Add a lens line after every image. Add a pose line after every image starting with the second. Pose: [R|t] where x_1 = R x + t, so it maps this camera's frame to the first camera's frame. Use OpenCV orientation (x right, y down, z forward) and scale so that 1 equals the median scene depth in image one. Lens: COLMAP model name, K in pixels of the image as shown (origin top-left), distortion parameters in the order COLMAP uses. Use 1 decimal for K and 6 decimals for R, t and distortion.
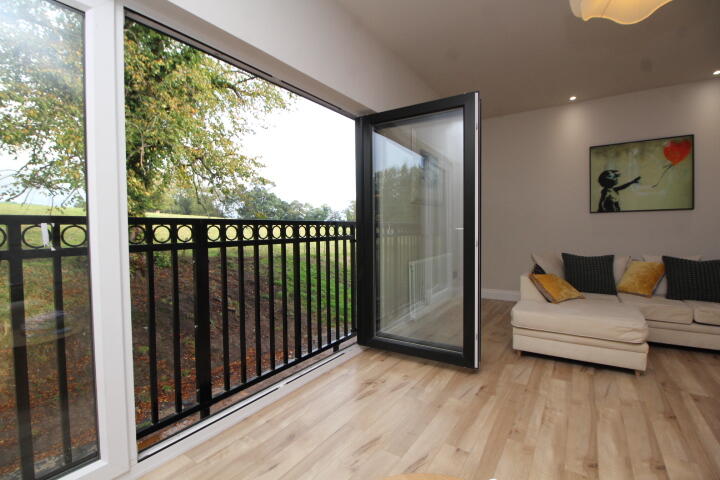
lens RADIAL K [[336.2, 0, 360.0], [0, 336.2, 240.0], [0, 0, 1]] dist [0.001213, 0.000085]
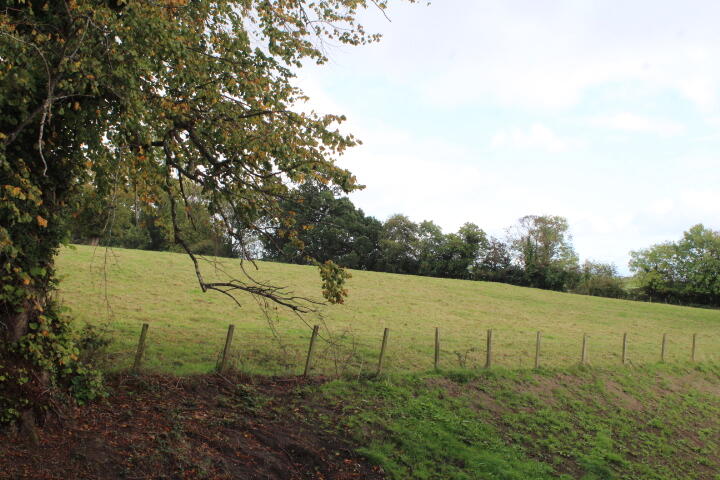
lens RADIAL K [[832.0, 0, 360.0], [0, 832.0, 240.0], [0, 0, 1]] dist [-0.021248, -0.014466]
pose [[0.973041, 0.008227, -0.230487, -0.058251], [-0.028295, 0.996072, -0.083900, -0.034786], [0.228891, 0.088160, 0.969452, 0.125443]]
